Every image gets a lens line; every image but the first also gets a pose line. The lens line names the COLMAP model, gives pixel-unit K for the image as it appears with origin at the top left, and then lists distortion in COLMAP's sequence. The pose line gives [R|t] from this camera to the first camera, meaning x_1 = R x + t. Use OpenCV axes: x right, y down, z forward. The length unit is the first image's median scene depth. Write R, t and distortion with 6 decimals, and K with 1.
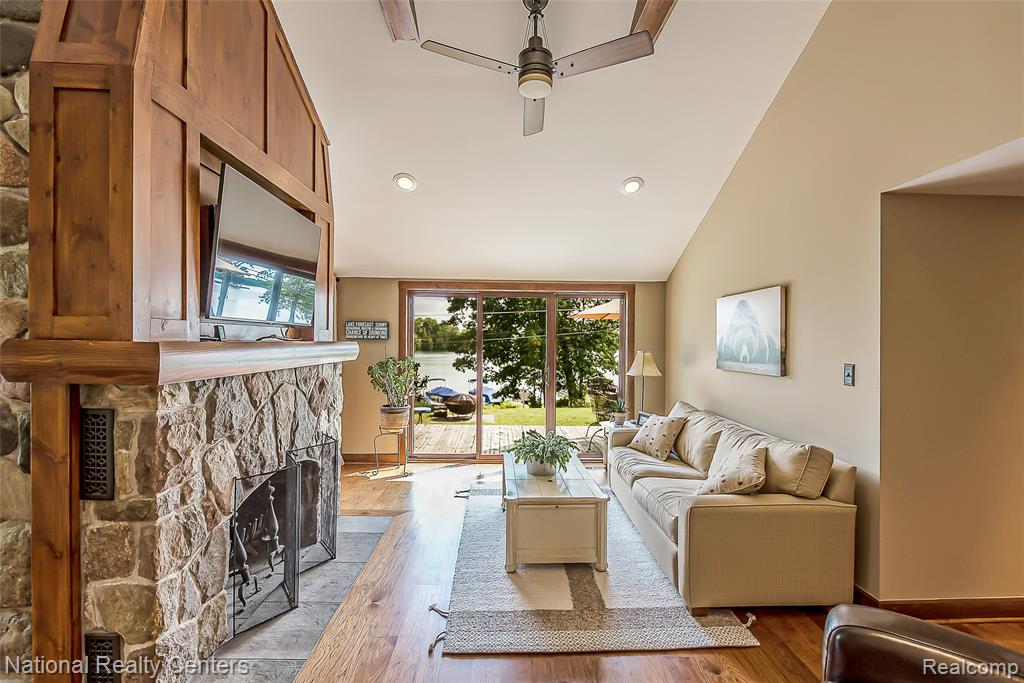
lens RADIAL K [[471.5, 0, 586.9], [0, 471.5, 345.7], [0, 0, 1]] dist [-0.024101, -0.000500]
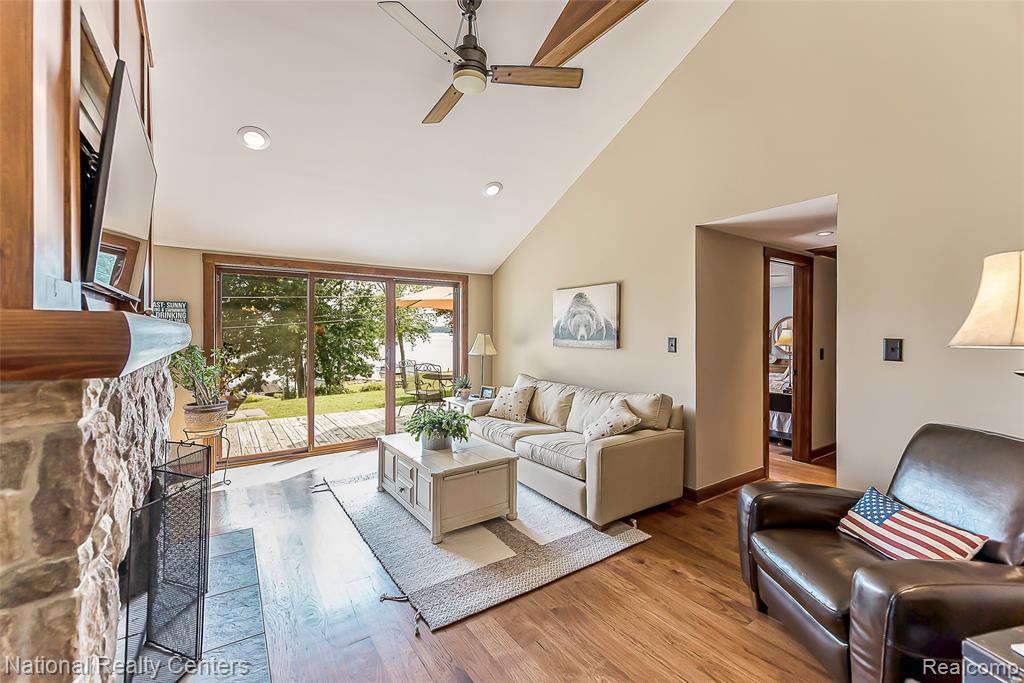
lens RADIAL K [[393.9, 0, 588.2], [0, 393.9, 339.2], [0, 0, 1]] dist [0.000237, 0.000333]
pose [[0.846256, -0.021474, 0.532344, -0.359883], [0.011774, 0.999697, 0.021609, 0.014269], [-0.532647, -0.012019, 0.846252, 0.086922]]
